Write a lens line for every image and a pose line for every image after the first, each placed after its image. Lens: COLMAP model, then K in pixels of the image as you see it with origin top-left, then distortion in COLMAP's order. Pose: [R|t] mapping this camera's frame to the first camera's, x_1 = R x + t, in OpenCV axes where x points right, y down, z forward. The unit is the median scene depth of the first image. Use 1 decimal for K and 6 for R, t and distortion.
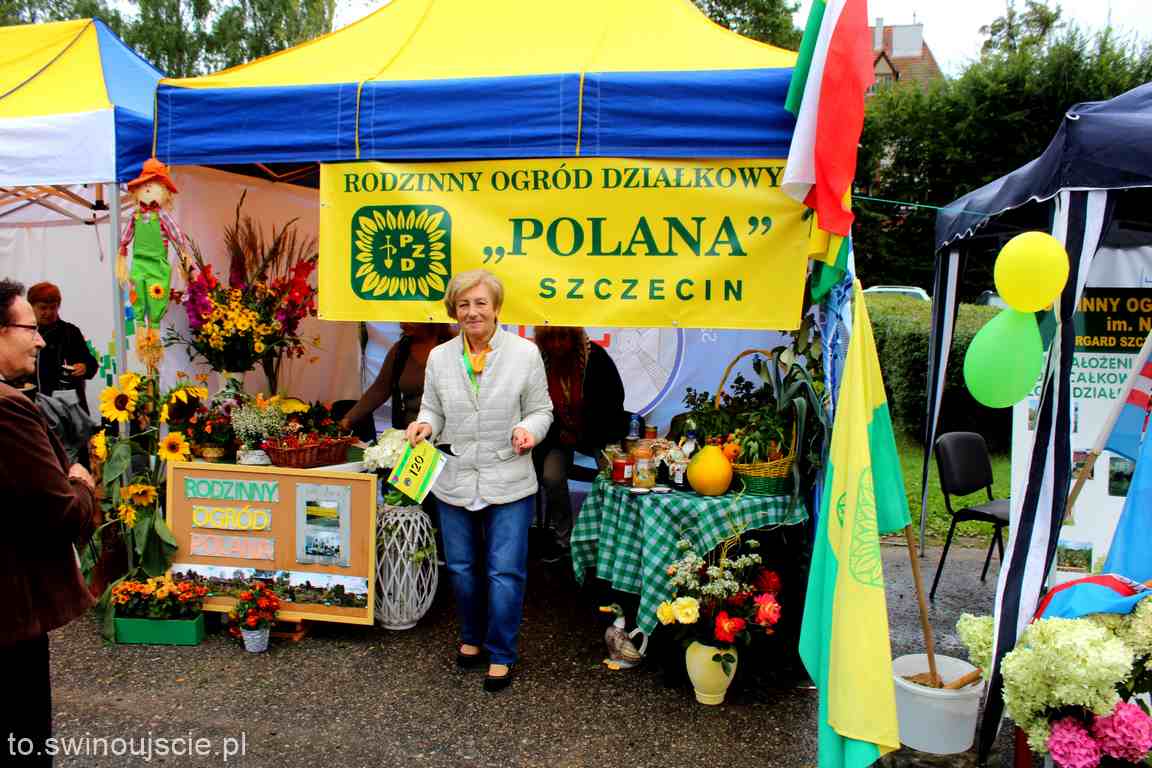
lens RADIAL K [[1026.3, 0, 576.0], [0, 1026.3, 384.0], [0, 0, 1]] dist [-0.164188, 0.114740]
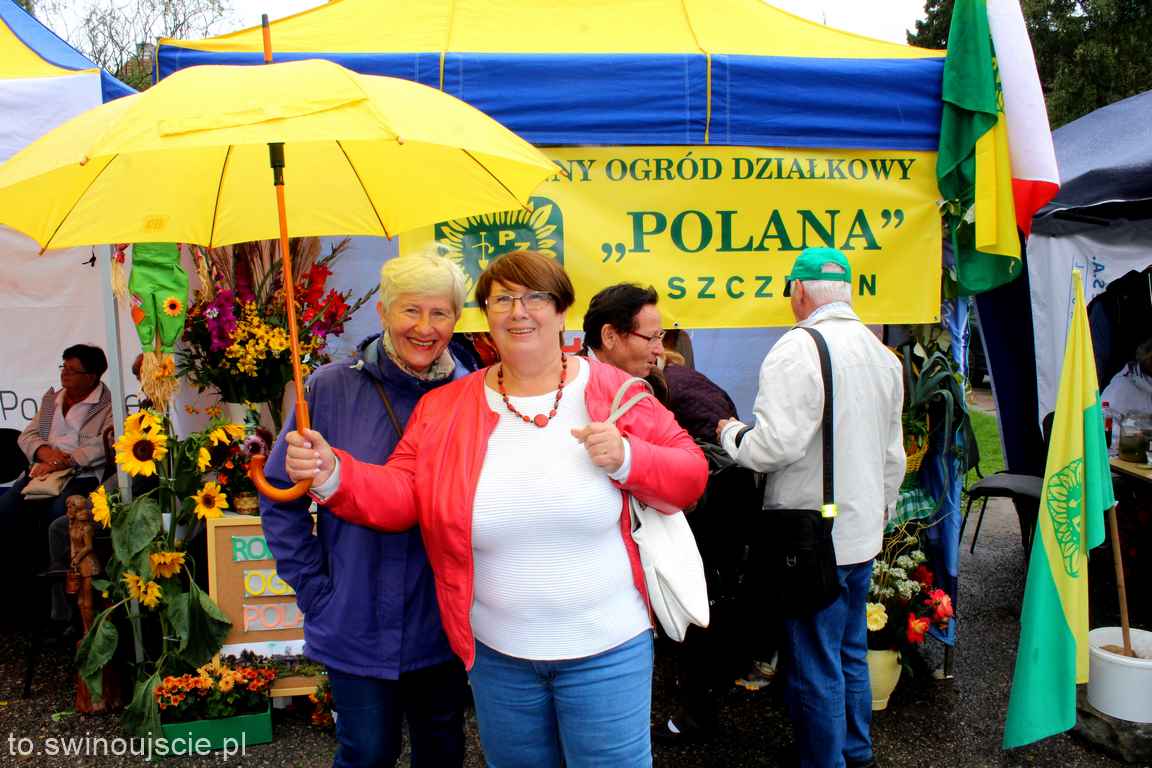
lens RADIAL K [[1026.3, 0, 576.0], [0, 1026.3, 384.0], [0, 0, 1]] dist [-0.164188, 0.114740]
pose [[0.948261, -0.059848, 0.311800, -0.405783], [0.058926, 0.998185, 0.012387, -0.024870], [-0.311976, 0.006627, 0.950067, 0.163040]]
